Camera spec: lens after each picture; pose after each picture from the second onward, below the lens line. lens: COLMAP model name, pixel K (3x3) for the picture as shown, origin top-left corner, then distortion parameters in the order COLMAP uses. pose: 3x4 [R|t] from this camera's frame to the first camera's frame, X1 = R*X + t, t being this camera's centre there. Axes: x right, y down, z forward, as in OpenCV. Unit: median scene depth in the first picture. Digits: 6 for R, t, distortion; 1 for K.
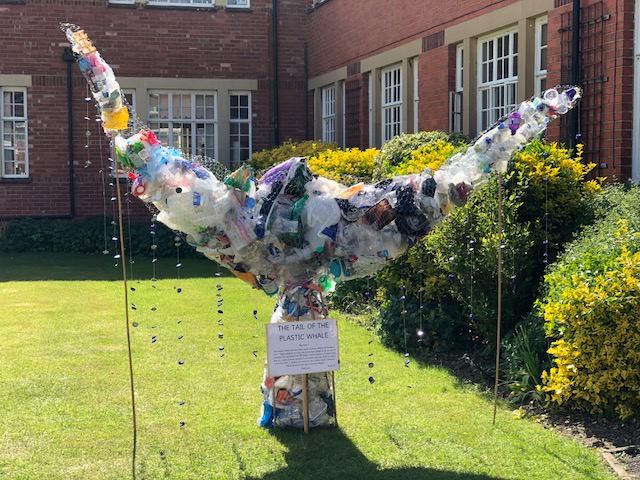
lens RADIAL K [[1066.5, 0, 320.4], [0, 1066.5, 241.3], [0, 0, 1]] dist [0.021788, 0.000000]
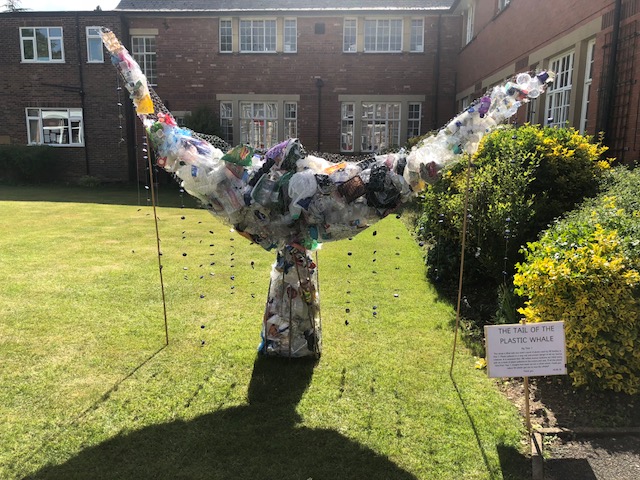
lens RADIAL K [[523.7, 0, 318.5], [0, 523.7, 238.3], [0, 0, 1]] dist [0.032750, -0.044972]
pose [[0.948297, 0.069125, -0.309767, 0.191114], [-0.036480, 0.993265, 0.109971, -0.031511], [0.315282, -0.092985, 0.944432, 0.426946]]
